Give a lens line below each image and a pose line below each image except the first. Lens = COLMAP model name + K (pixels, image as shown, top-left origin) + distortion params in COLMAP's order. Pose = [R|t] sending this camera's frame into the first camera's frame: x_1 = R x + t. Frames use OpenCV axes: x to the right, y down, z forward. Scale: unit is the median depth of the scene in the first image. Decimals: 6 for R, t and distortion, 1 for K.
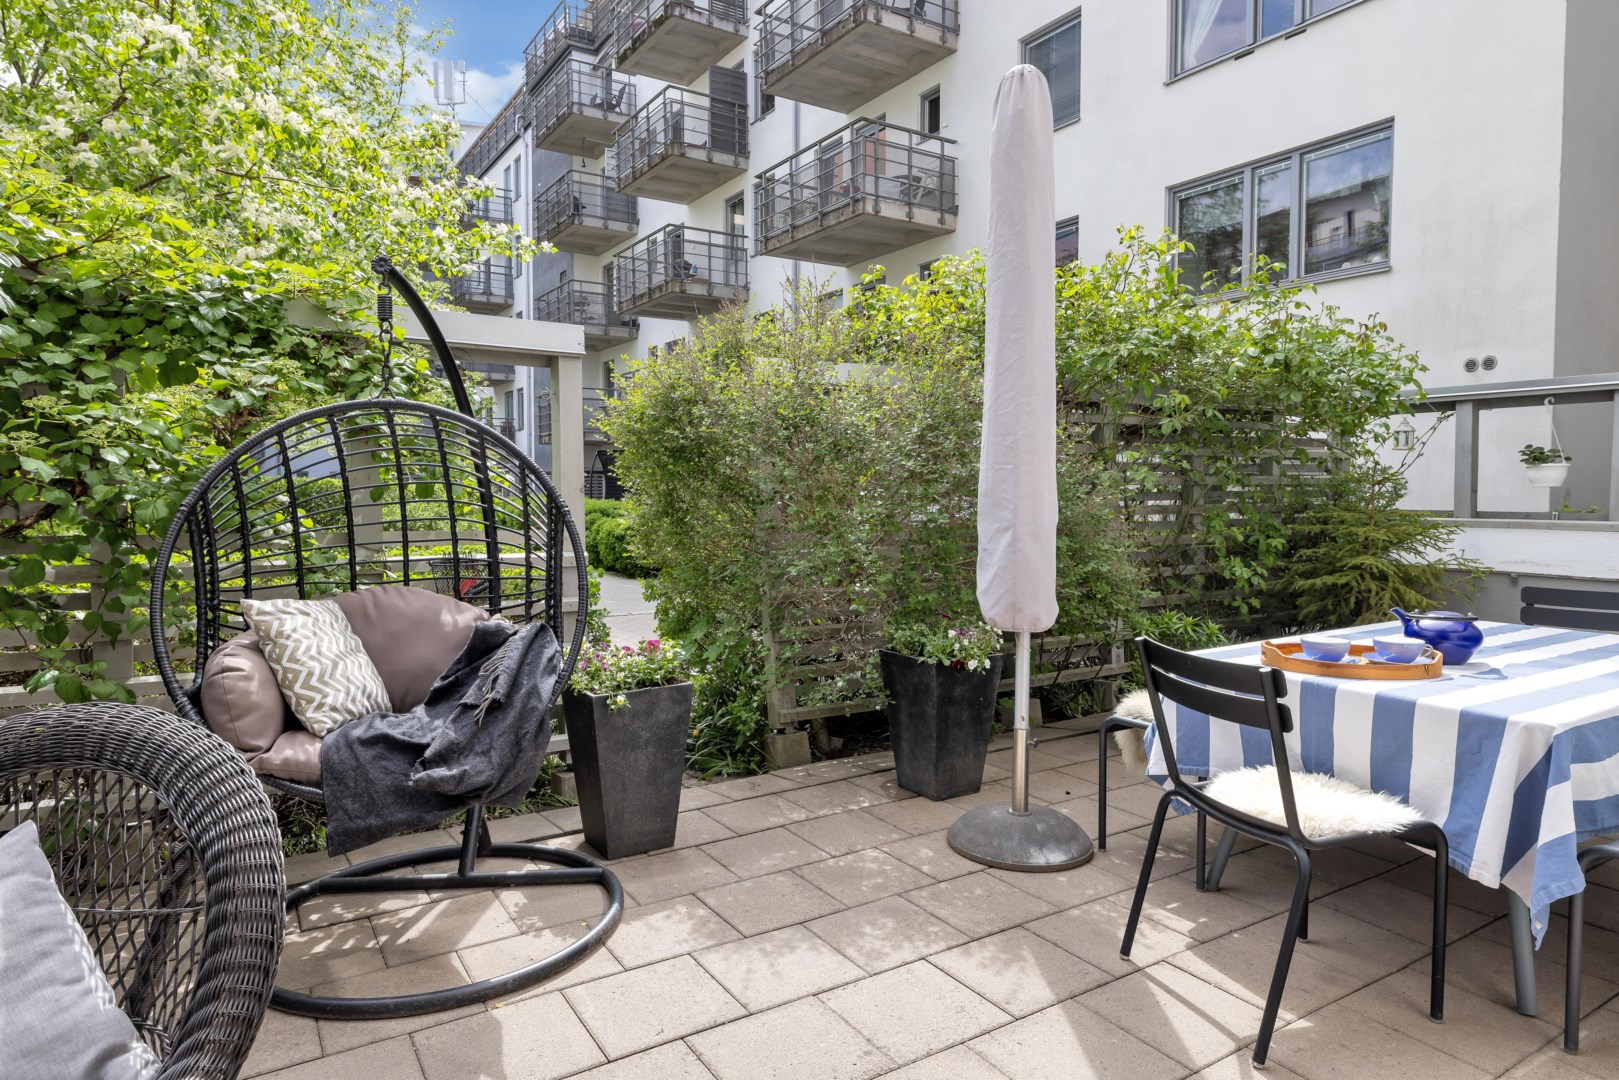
lens RADIAL K [[967.3, 0, 806.4], [0, 967.3, 539.2], [0, 0, 1]] dist [0.006371, -0.000468]
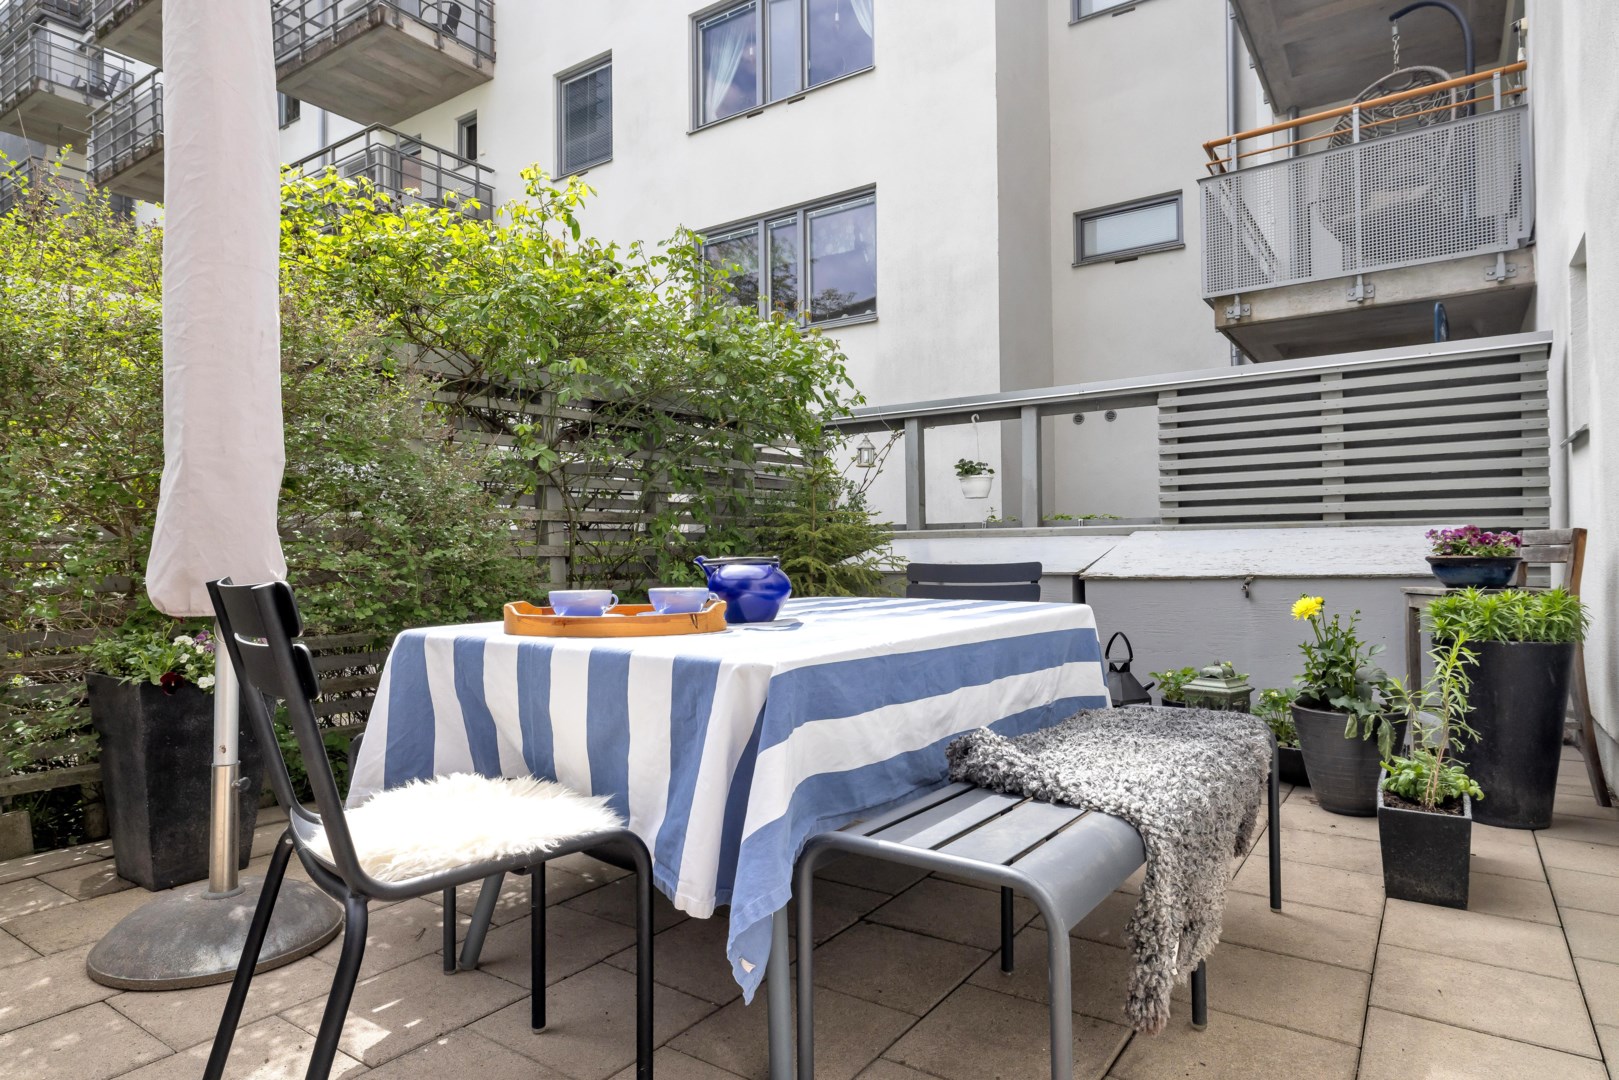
lens RADIAL K [[942.1, 0, 812.7], [0, 942.1, 544.3], [0, 0, 1]] dist [-0.004500, -0.001534]
pose [[0.917835, -0.001458, 0.396958, 0.106944], [0.027583, 0.997810, -0.060113, 0.029725], [-0.396002, 0.066124, 0.915866, 0.074600]]
